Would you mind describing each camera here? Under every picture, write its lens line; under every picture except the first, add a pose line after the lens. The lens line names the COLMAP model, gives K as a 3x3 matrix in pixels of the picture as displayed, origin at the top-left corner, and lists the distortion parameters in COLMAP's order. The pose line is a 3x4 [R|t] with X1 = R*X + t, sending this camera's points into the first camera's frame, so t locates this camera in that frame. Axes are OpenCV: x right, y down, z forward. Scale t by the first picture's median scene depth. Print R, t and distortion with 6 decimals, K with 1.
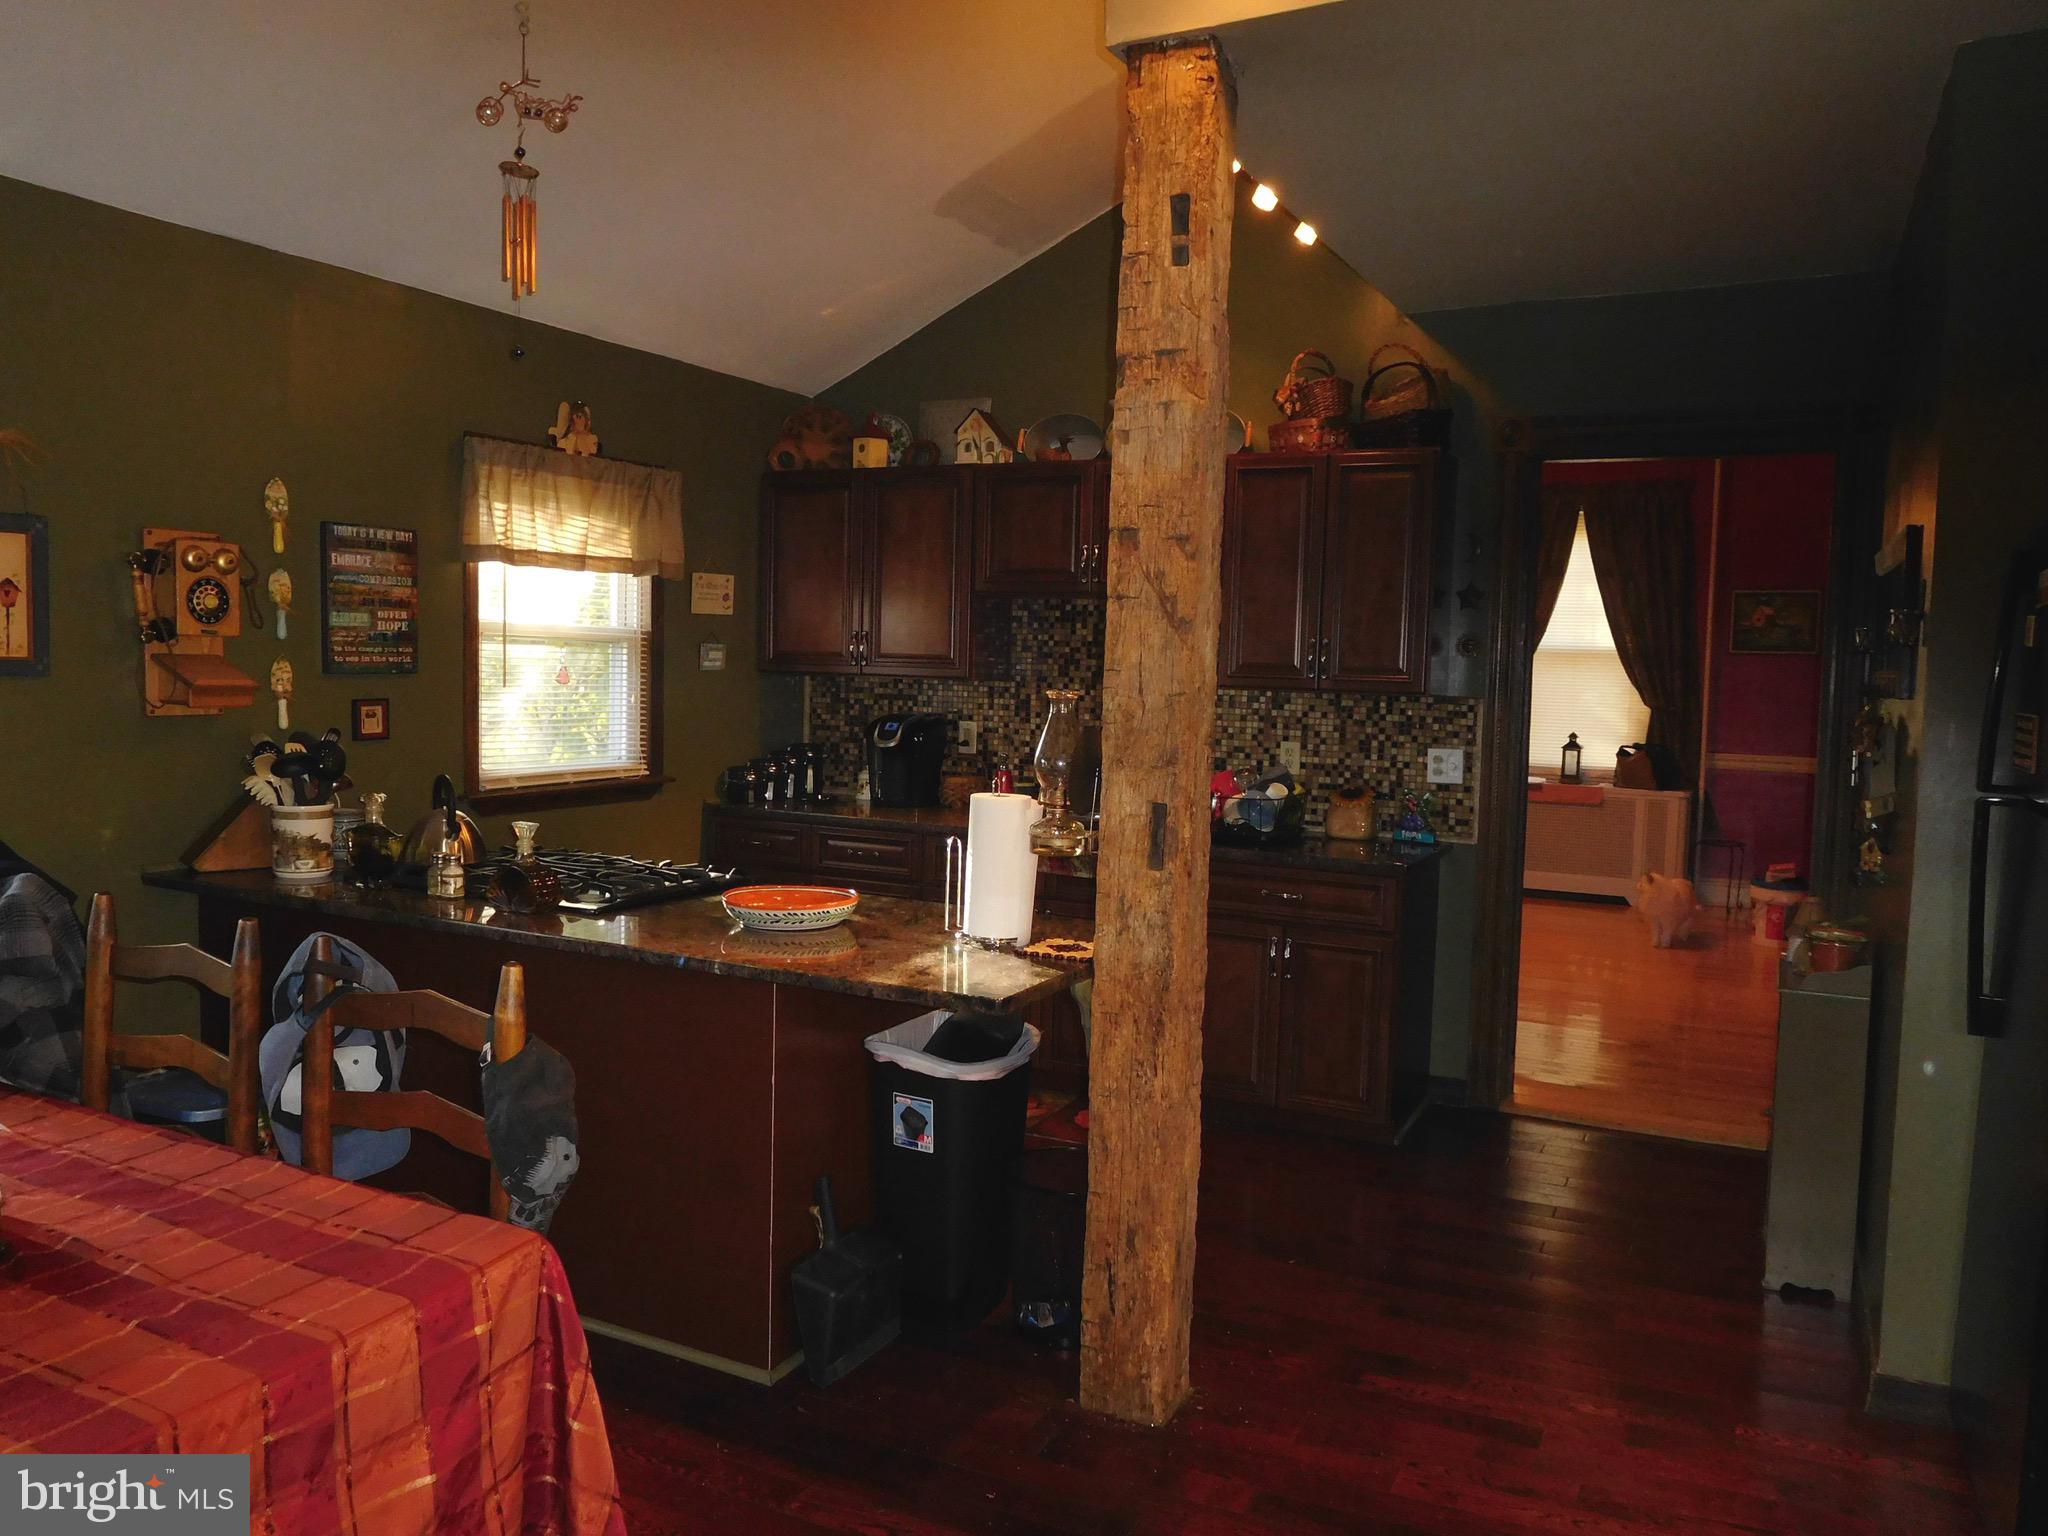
lens RADIAL K [[1520.0, 0, 1024.6], [0, 1520.0, 761.3], [0, 0, 1]] dist [-0.011063, -0.009082]
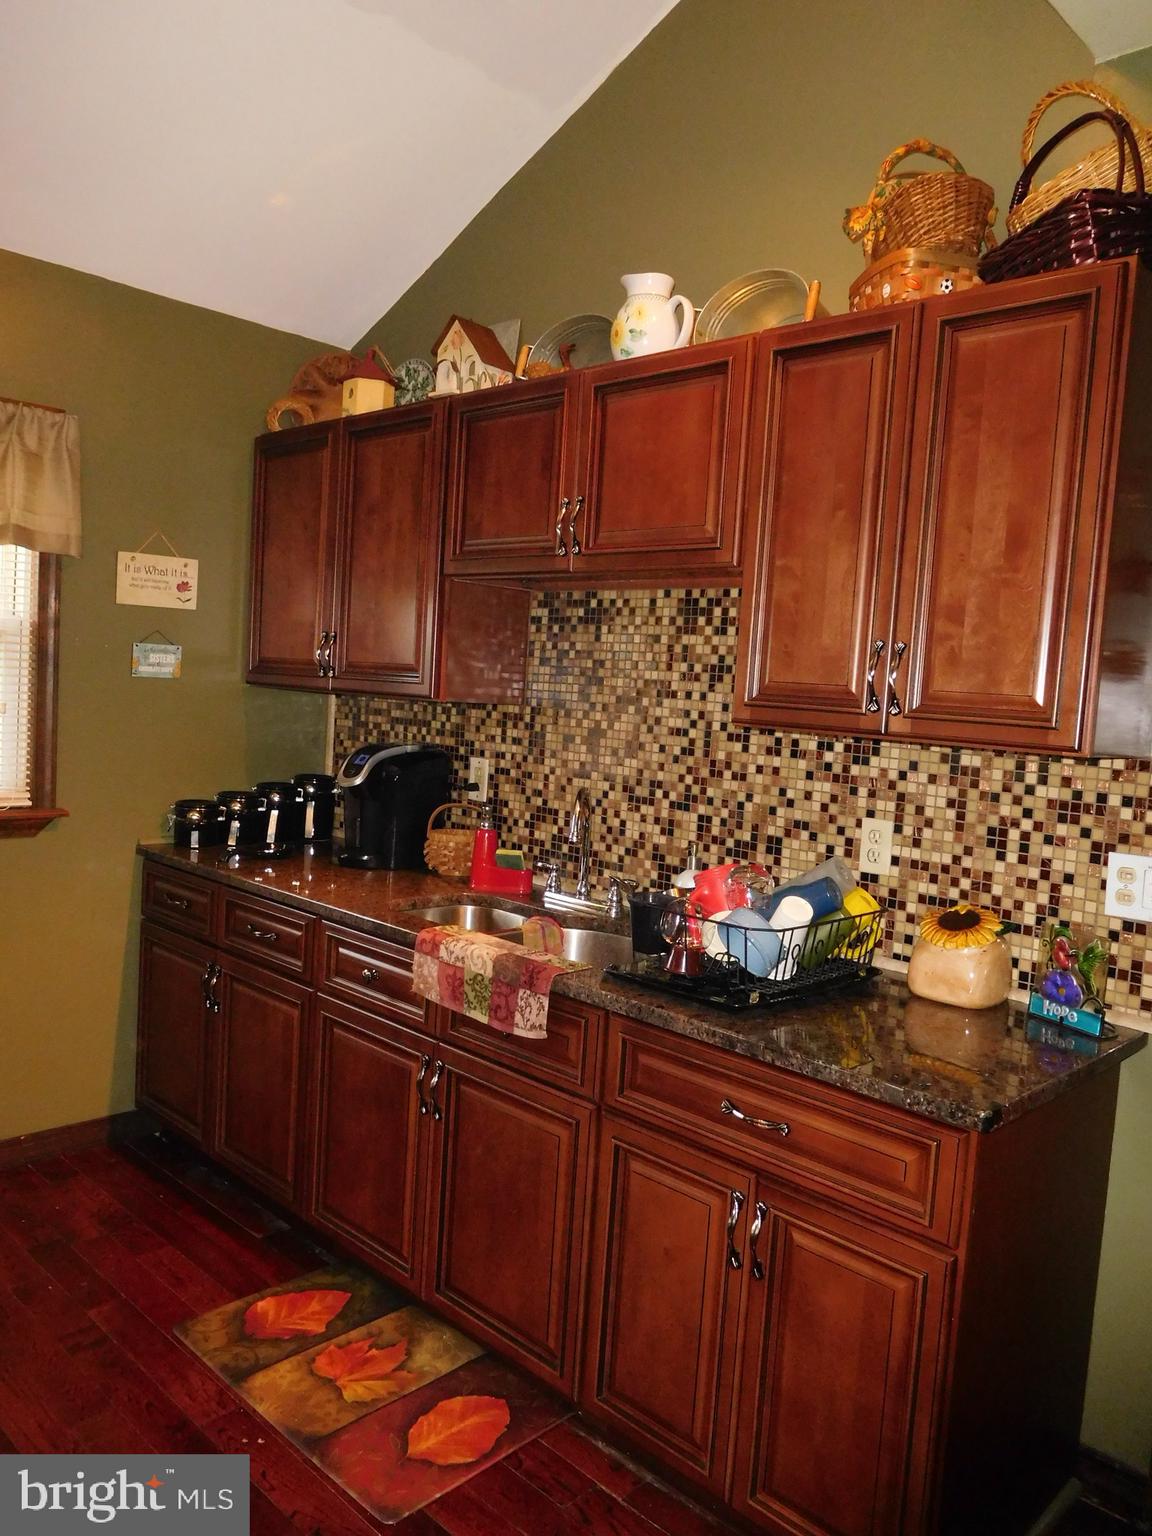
lens RADIAL K [[1140.0, 0, 574.3], [0, 1140.0, 774.0], [0, 0, 1]] dist [-0.011063, -0.009082]
pose [[0.948886, 0.055426, -0.310715, 0.200591], [-0.056375, 0.998392, 0.005934, -0.026844], [0.310544, 0.011886, 0.950485, 0.532137]]
